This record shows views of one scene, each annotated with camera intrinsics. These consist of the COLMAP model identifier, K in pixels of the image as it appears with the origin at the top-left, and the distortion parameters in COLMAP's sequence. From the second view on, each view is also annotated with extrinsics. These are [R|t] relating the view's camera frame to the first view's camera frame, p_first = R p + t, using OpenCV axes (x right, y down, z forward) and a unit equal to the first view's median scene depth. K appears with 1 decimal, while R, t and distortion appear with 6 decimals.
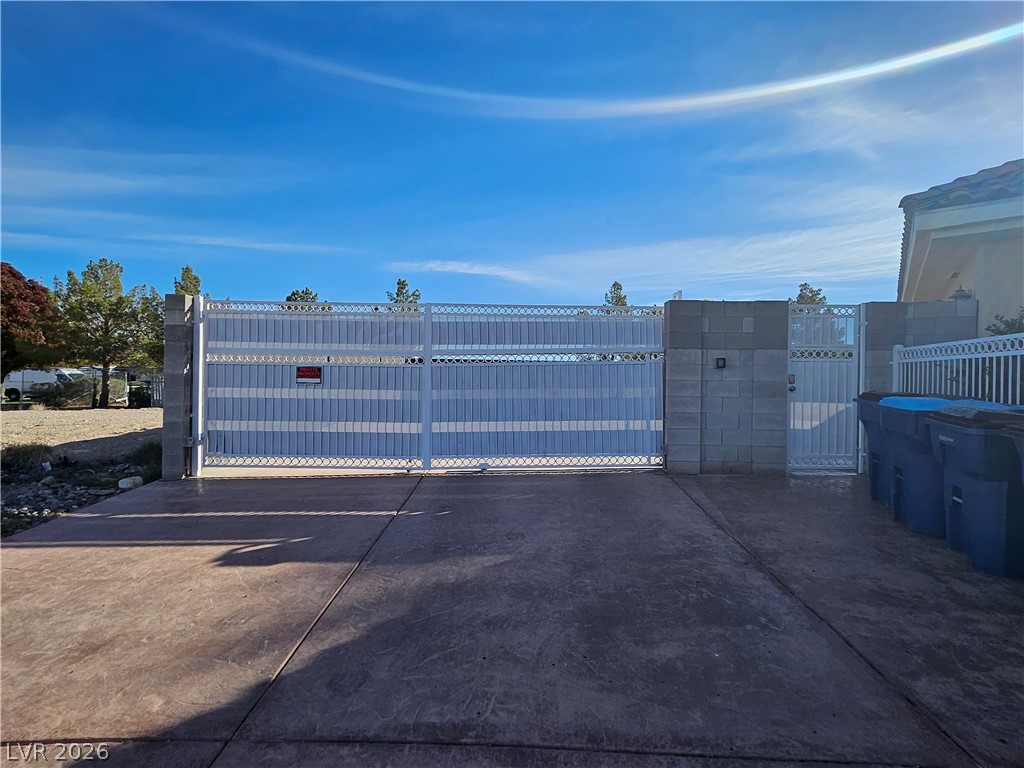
lens RADIAL K [[506.6, 0, 512.0], [0, 506.6, 384.0], [0, 0, 1]] dist [0.000054, 0.000033]
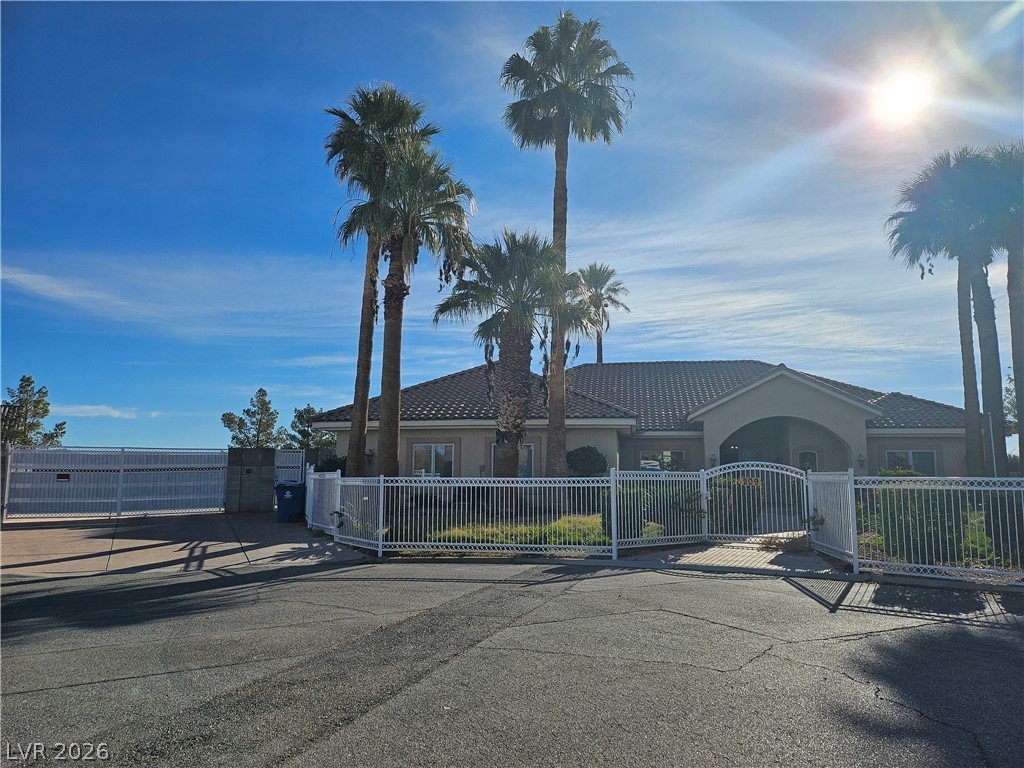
lens RADIAL K [[658.5, 0, 512.0], [0, 658.5, 384.0], [0, 0, 1]] dist [0.002717, -0.000631]
pose [[0.872057, 0.055977, 0.486192, -0.096046], [0.016103, 0.989617, -0.142822, 0.022671], [-0.489139, 0.132378, 0.862101, -2.678558]]
